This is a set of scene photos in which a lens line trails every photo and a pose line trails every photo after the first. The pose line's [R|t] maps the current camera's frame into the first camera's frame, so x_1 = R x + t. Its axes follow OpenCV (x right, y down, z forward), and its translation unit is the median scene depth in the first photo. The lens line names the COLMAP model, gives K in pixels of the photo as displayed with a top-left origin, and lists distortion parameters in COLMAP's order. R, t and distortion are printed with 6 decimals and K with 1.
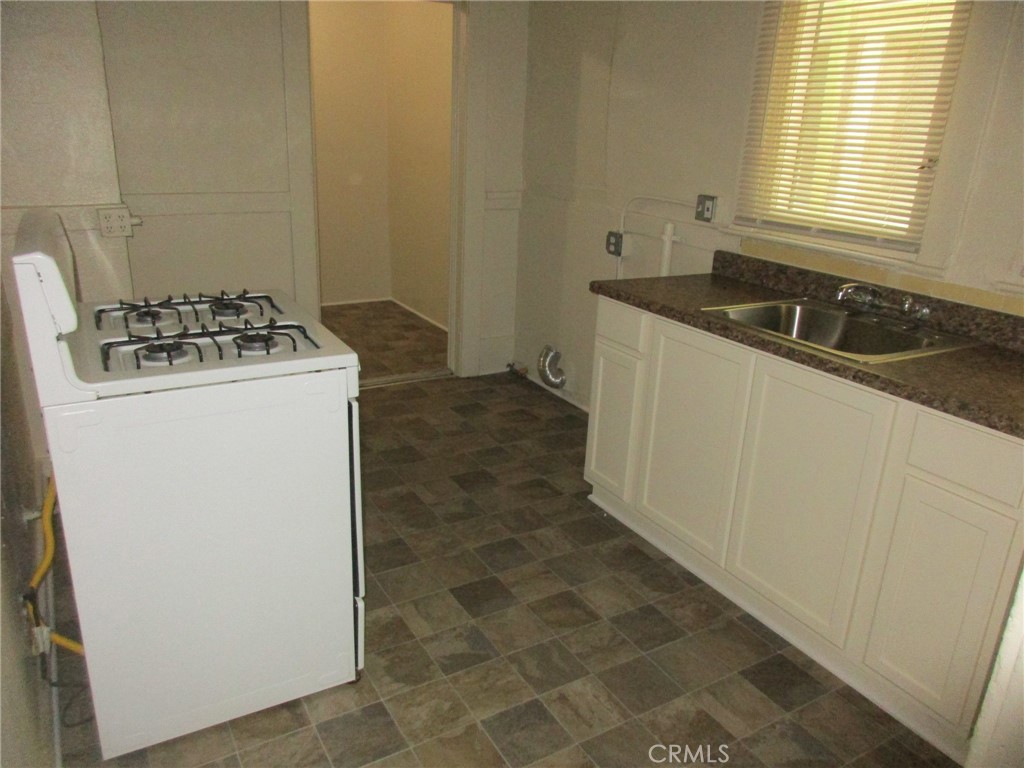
lens RADIAL K [[772.9, 0, 512.0], [0, 772.9, 384.0], [0, 0, 1]] dist [0.005255, -0.004534]
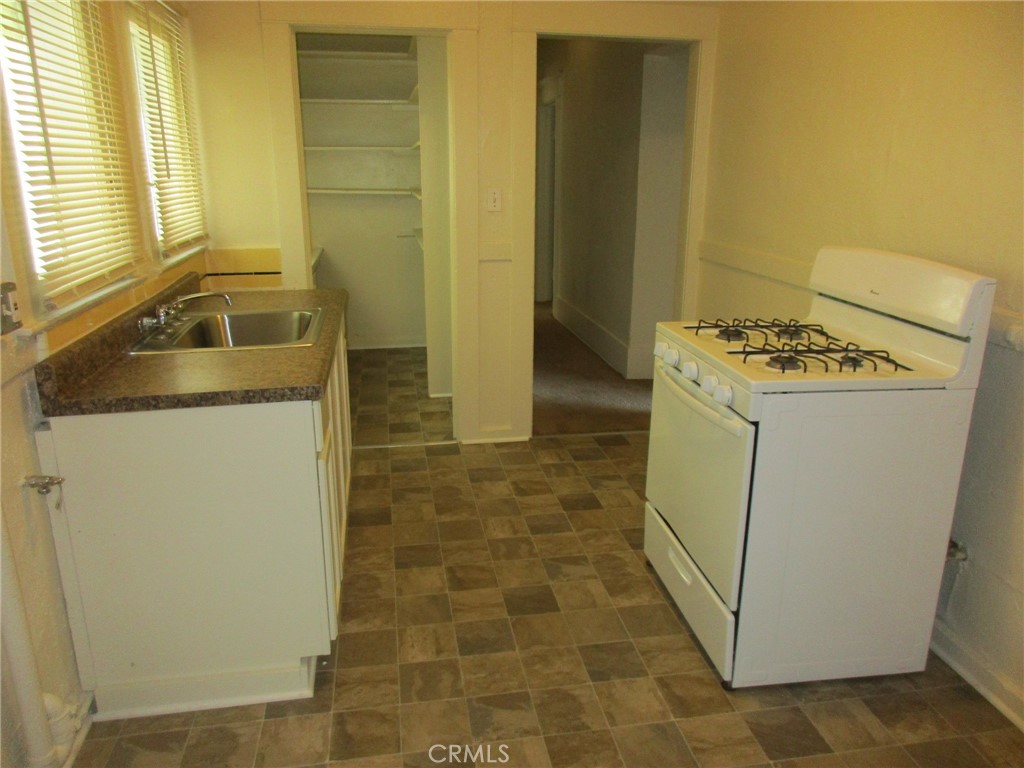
lens RADIAL K [[772.9, 0, 512.0], [0, 772.9, 384.0], [0, 0, 1]] dist [0.005255, -0.004534]
pose [[-0.931770, -0.147124, 0.331903, -0.485332], [0.075808, 0.815210, 0.574183, -0.880628], [-0.355046, 0.560167, -0.748435, 2.451168]]
